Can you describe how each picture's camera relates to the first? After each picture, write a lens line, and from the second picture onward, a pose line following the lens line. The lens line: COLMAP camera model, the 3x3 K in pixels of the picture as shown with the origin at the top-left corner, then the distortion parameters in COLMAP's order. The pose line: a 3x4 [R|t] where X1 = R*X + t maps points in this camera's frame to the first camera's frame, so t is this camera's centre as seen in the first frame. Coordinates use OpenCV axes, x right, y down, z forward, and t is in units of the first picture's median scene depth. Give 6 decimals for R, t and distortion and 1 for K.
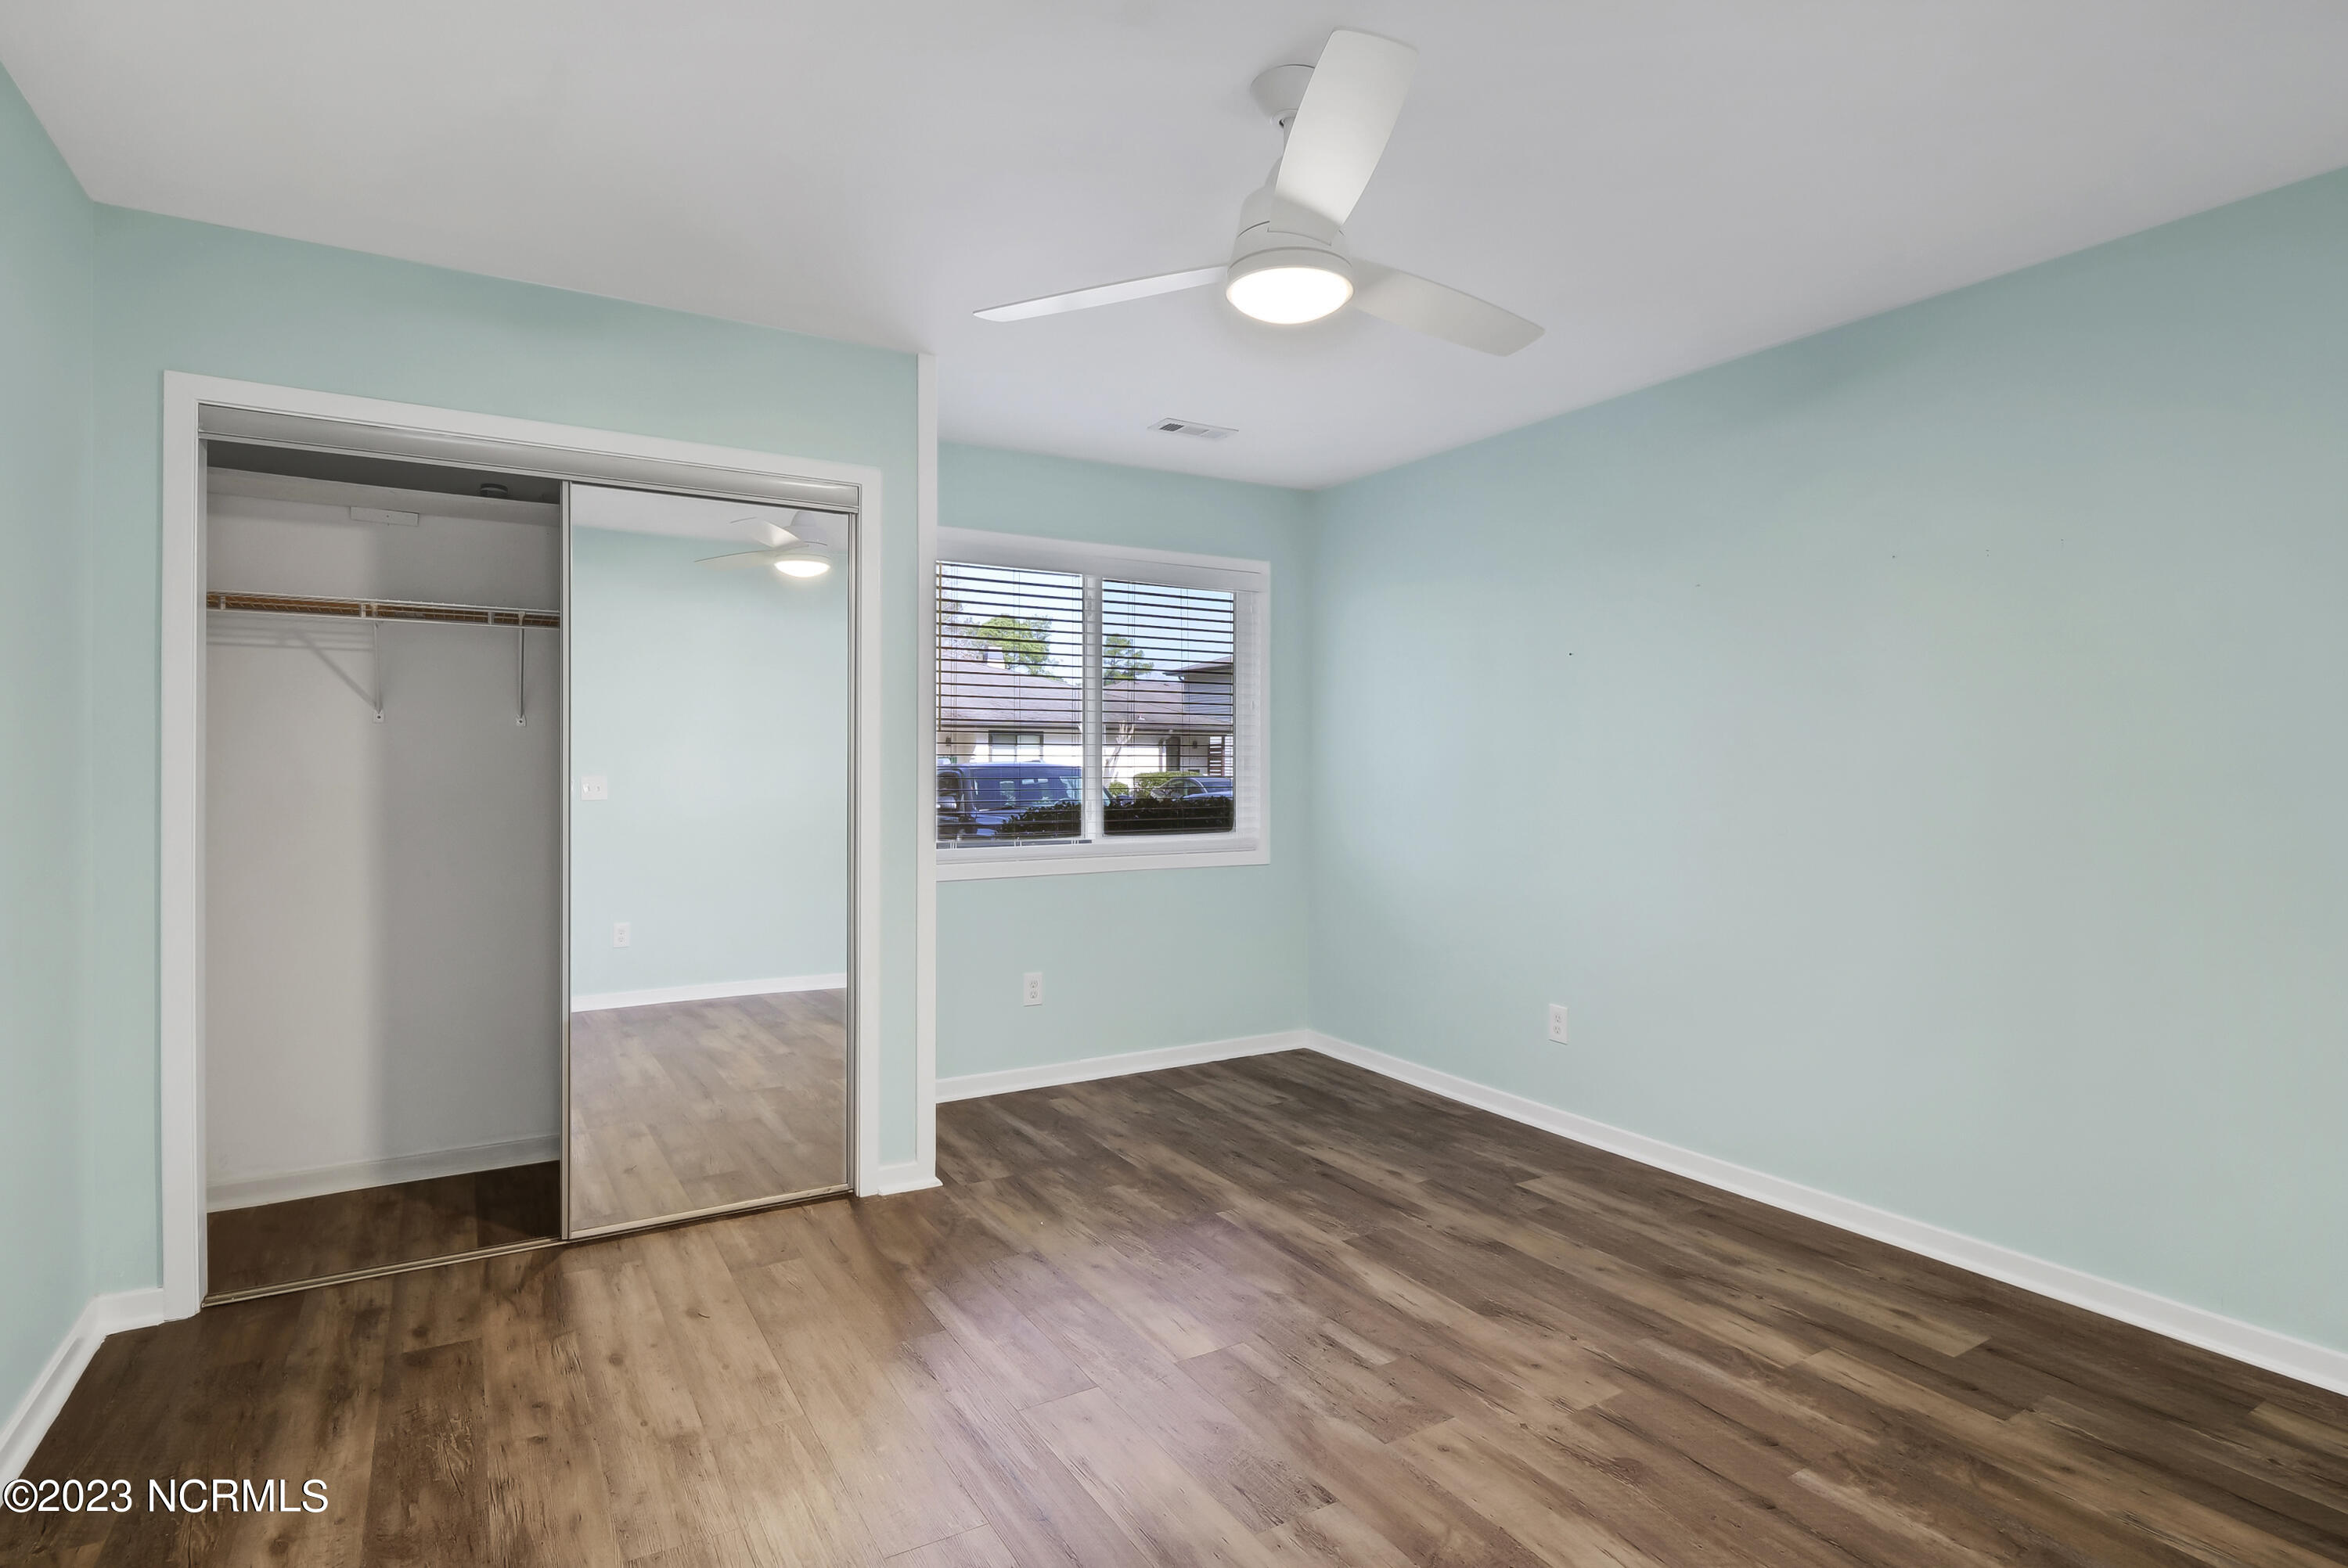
lens RADIAL K [[1175.9, 0, 1173.2], [0, 1175.9, 770.9], [0, 0, 1]] dist [-0.002557, -0.005180]
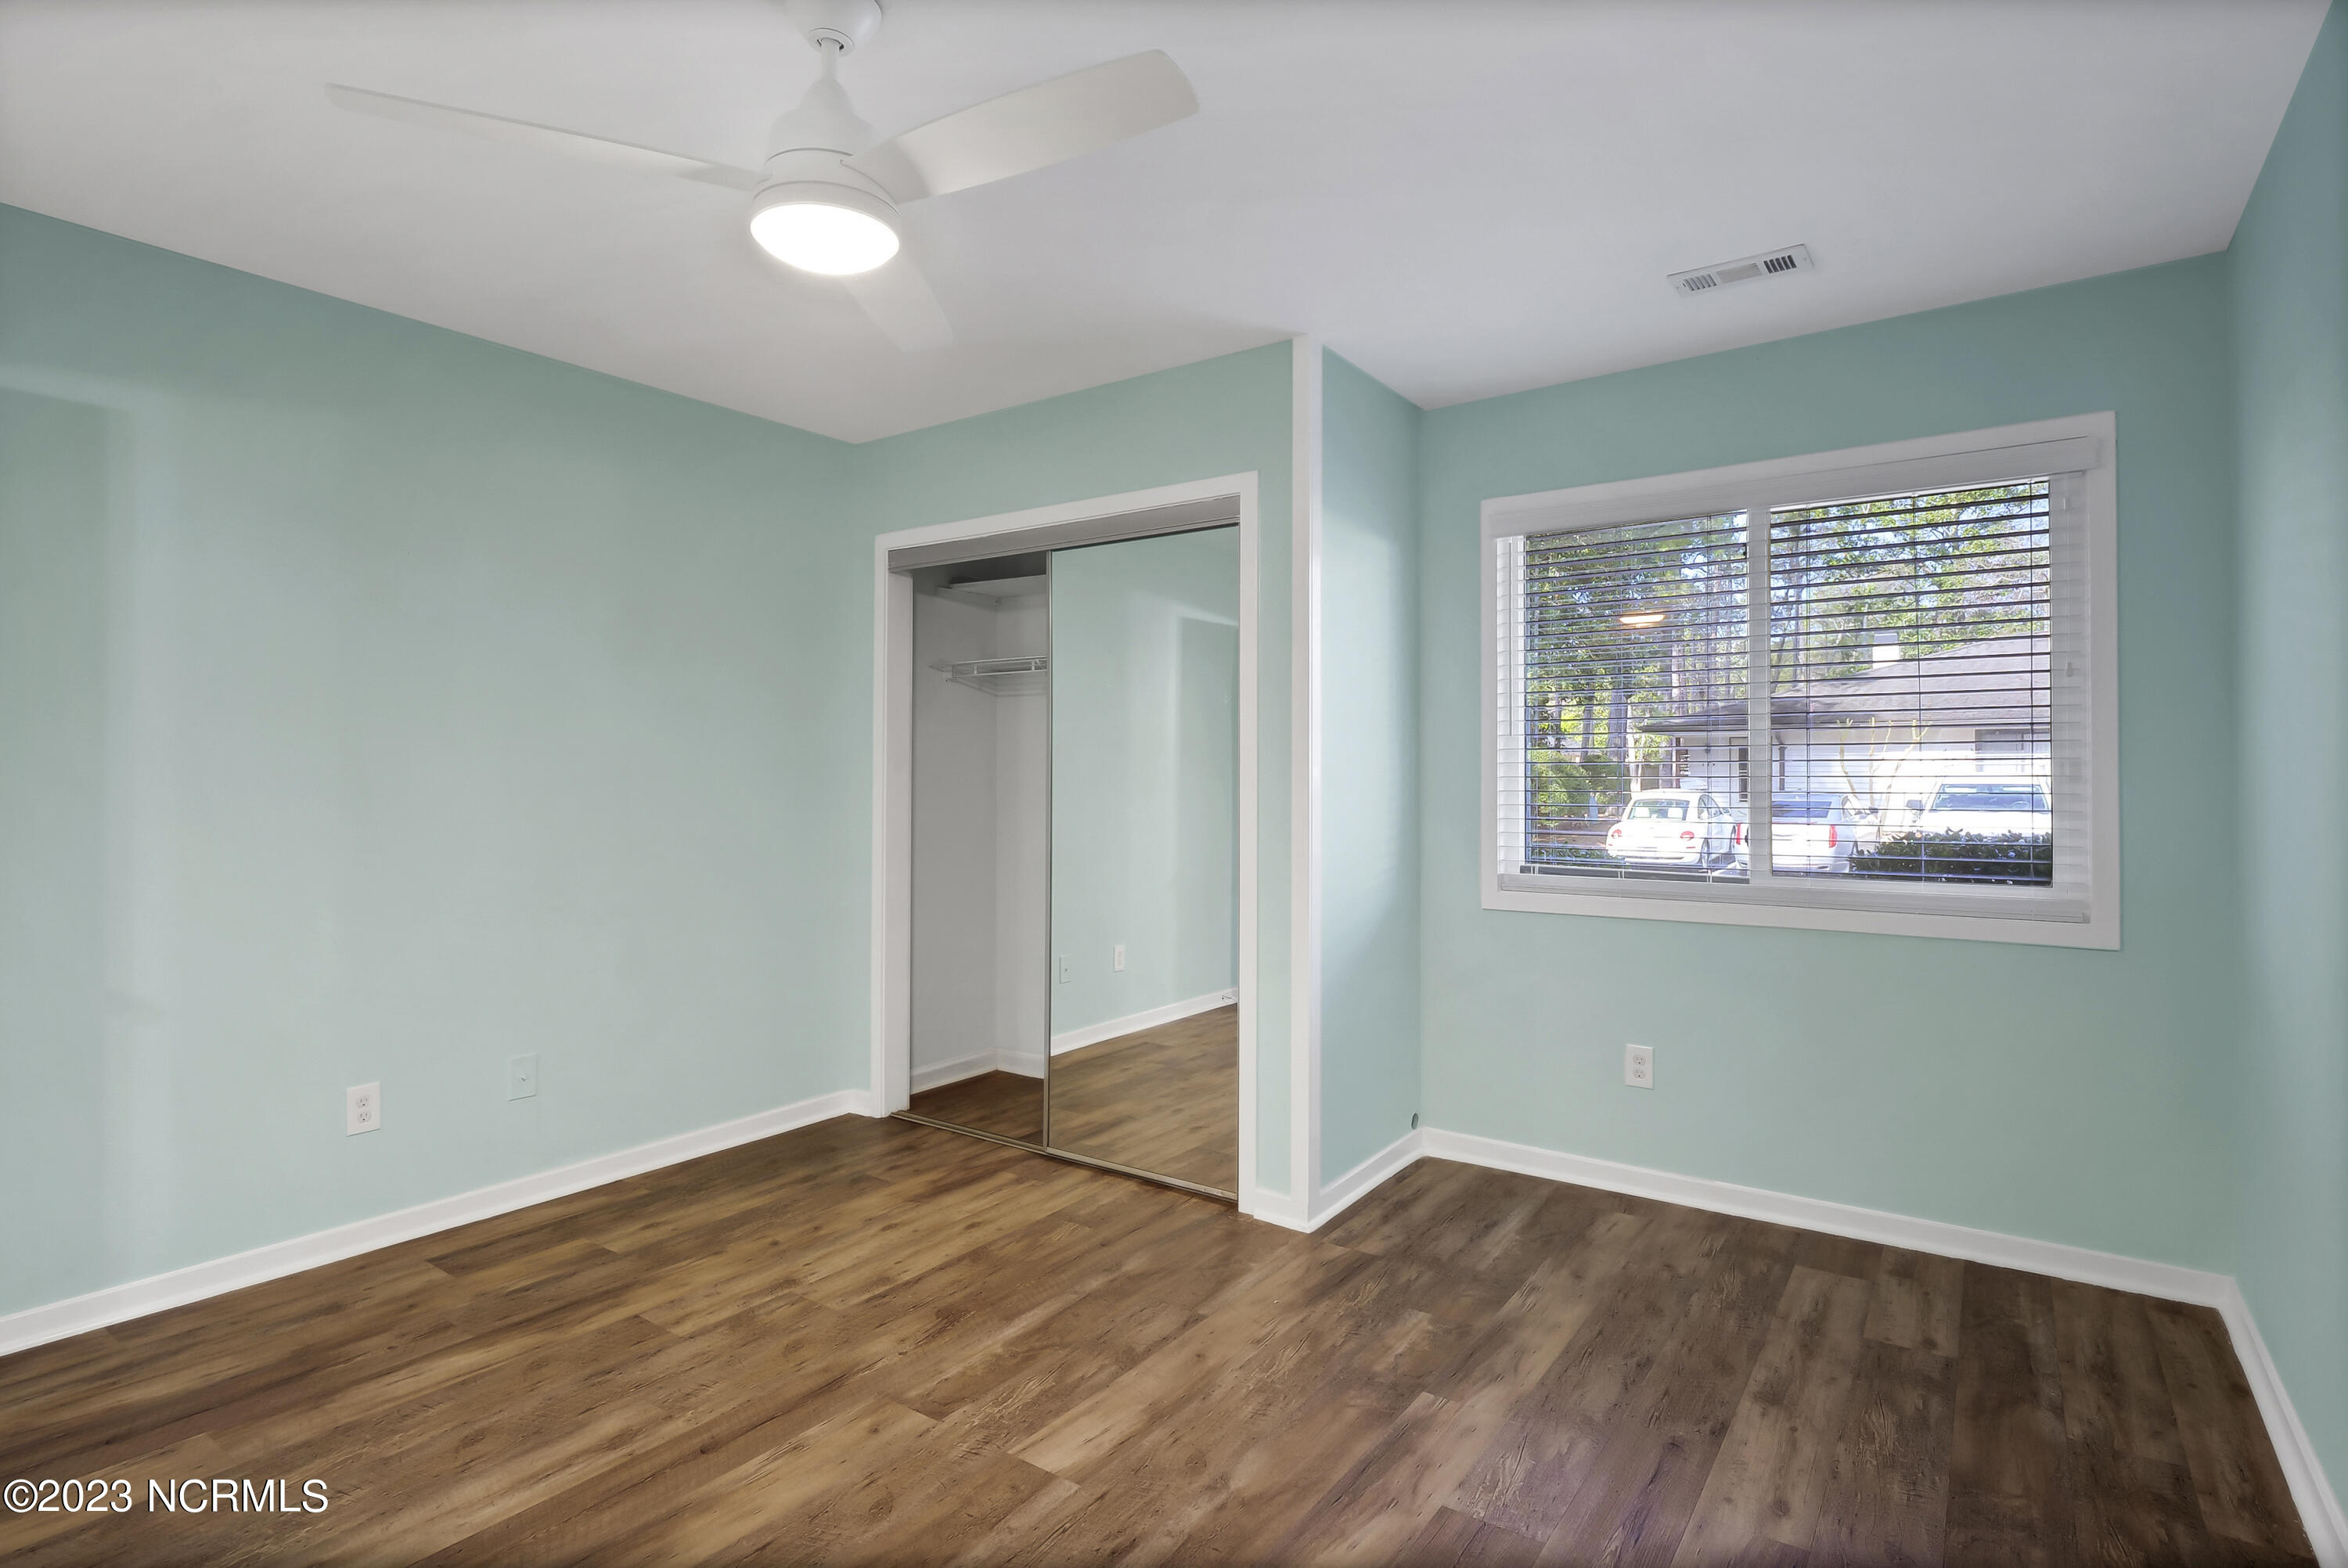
lens RADIAL K [[1175.9, 0, 1173.2], [0, 1175.9, 770.9], [0, 0, 1]] dist [-0.002557, -0.005180]
pose [[0.400768, -0.008413, -0.916141, 0.652837], [-0.006292, 0.999909, -0.011935, 0.006008], [0.916158, 0.010547, 0.400678, 0.581335]]
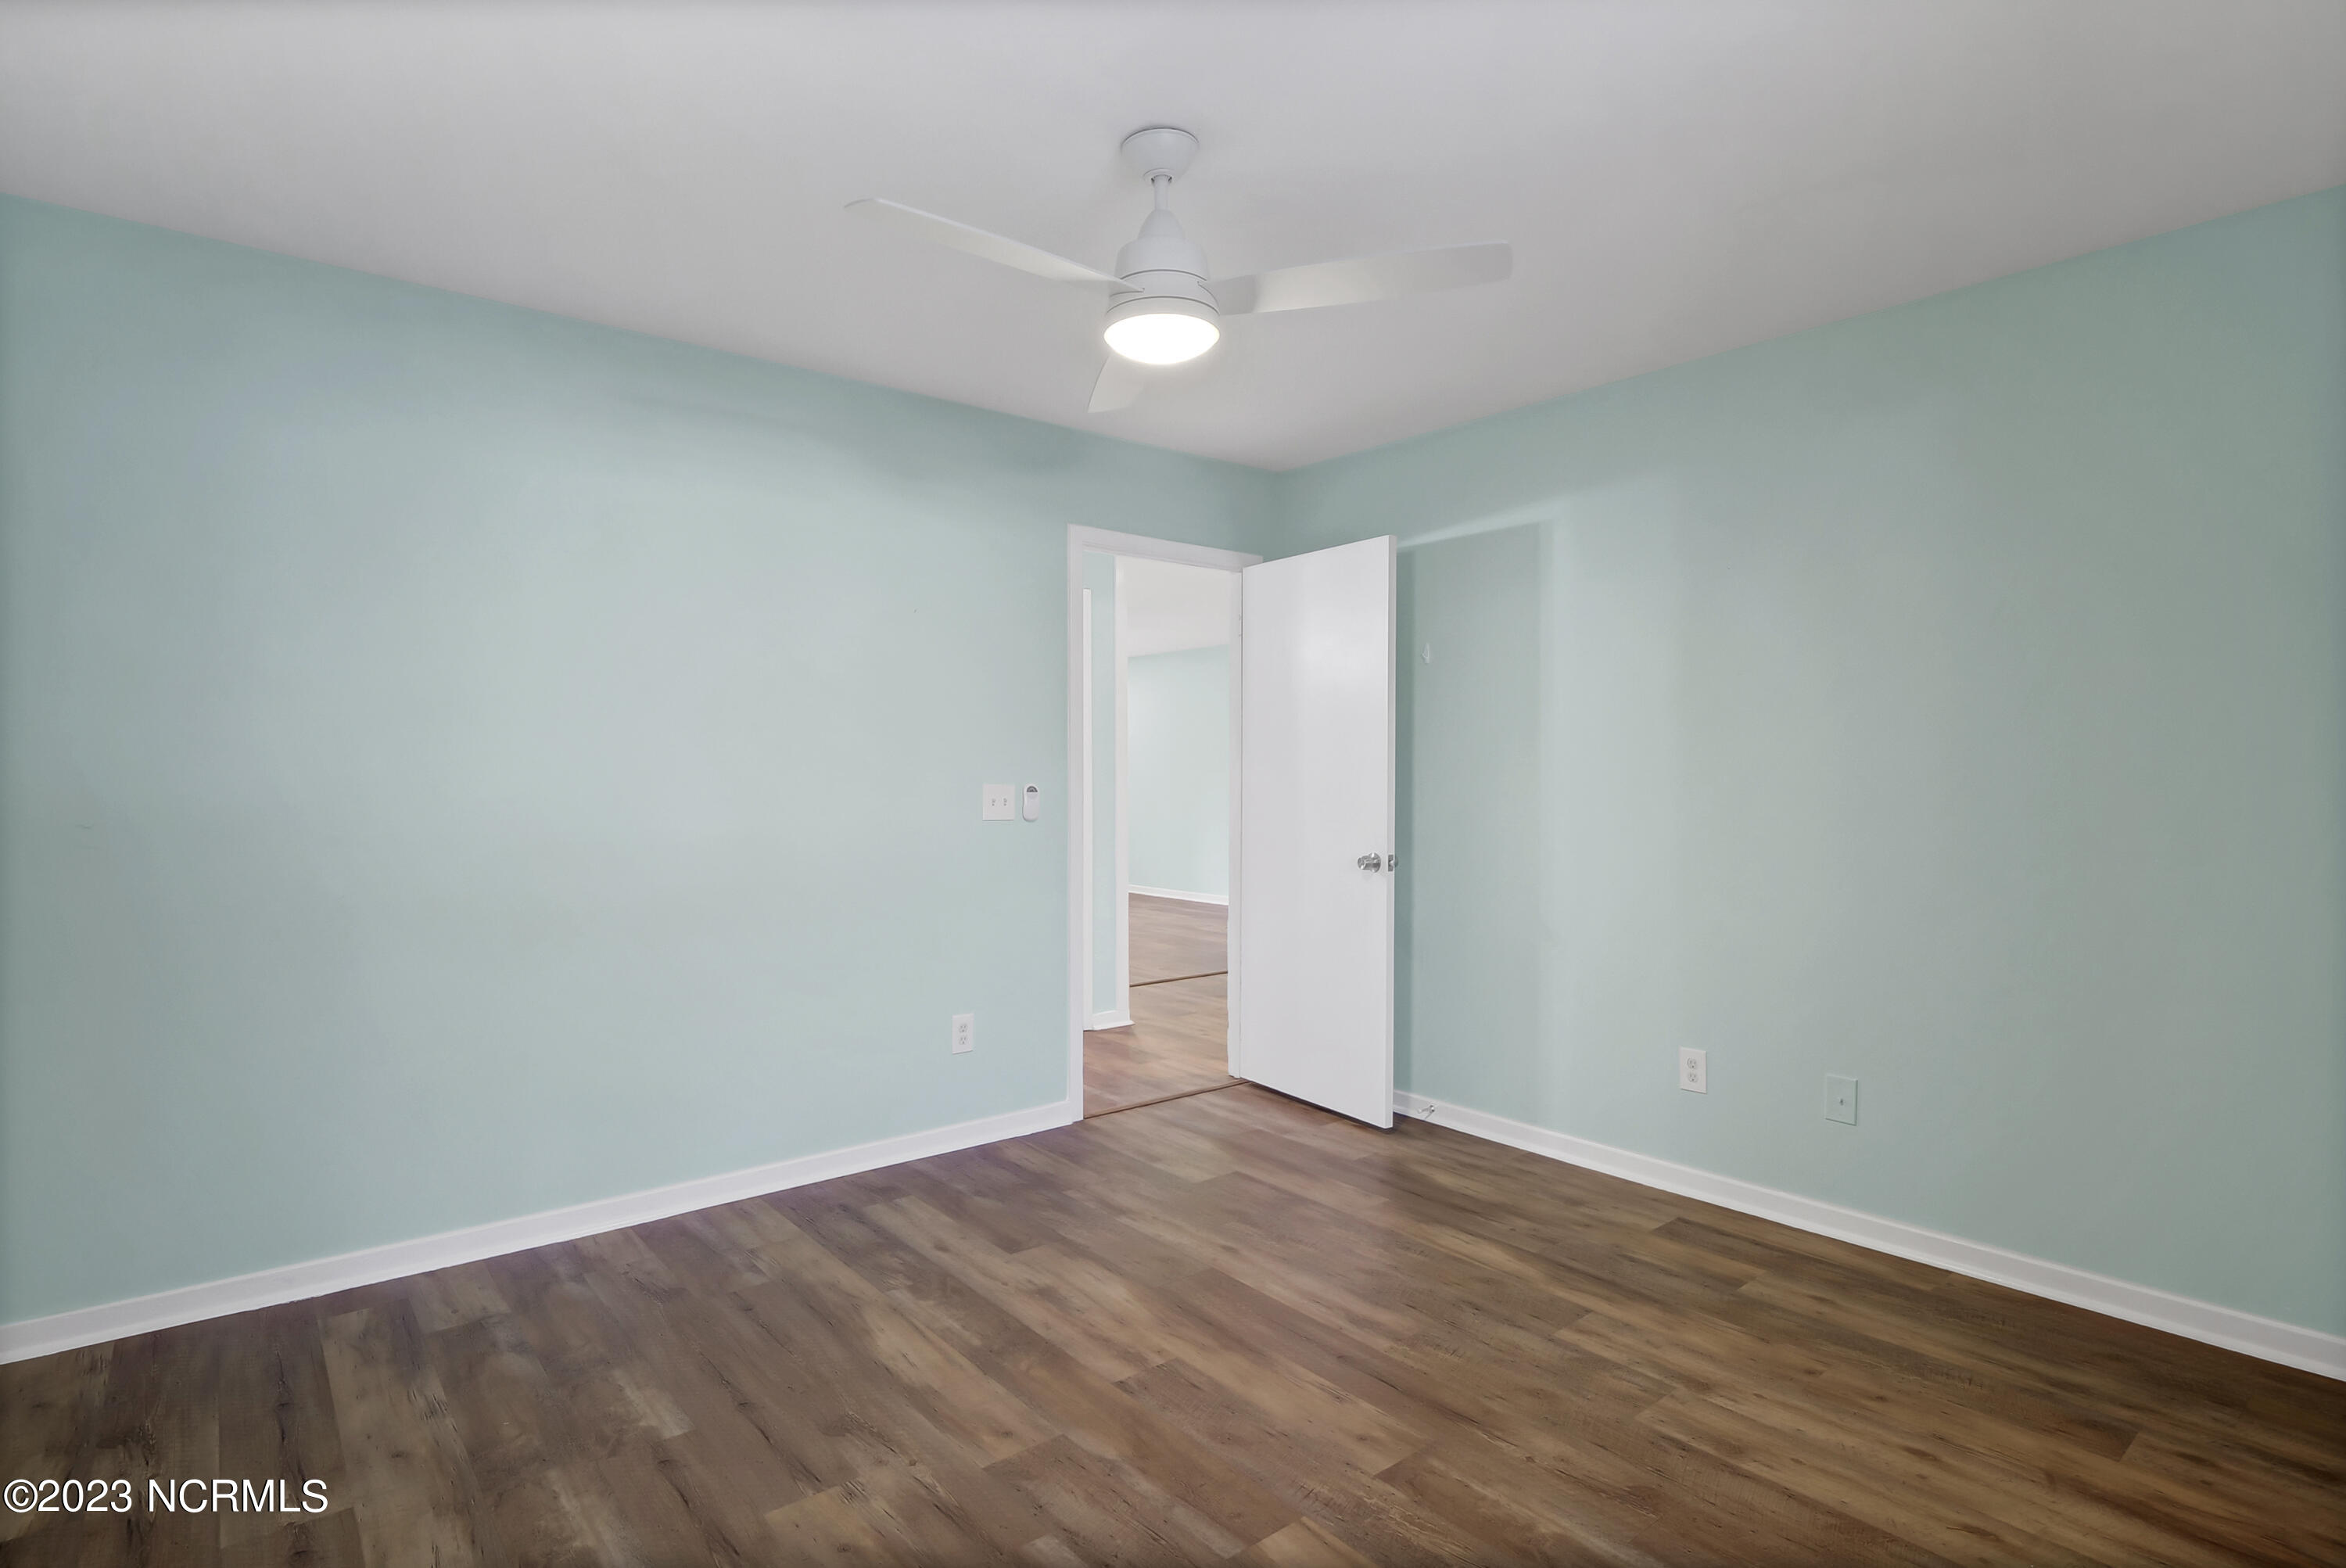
lens RADIAL K [[1175.1, 0, 1172.2], [0, 1175.1, 770.9], [0, 0, 1]] dist [-0.002557, -0.005180]
pose [[-0.989445, -0.006853, -0.144745, 0.160427], [-0.007208, 0.999972, 0.001928, -0.004980], [0.144727, 0.002950, -0.989467, 1.362971]]
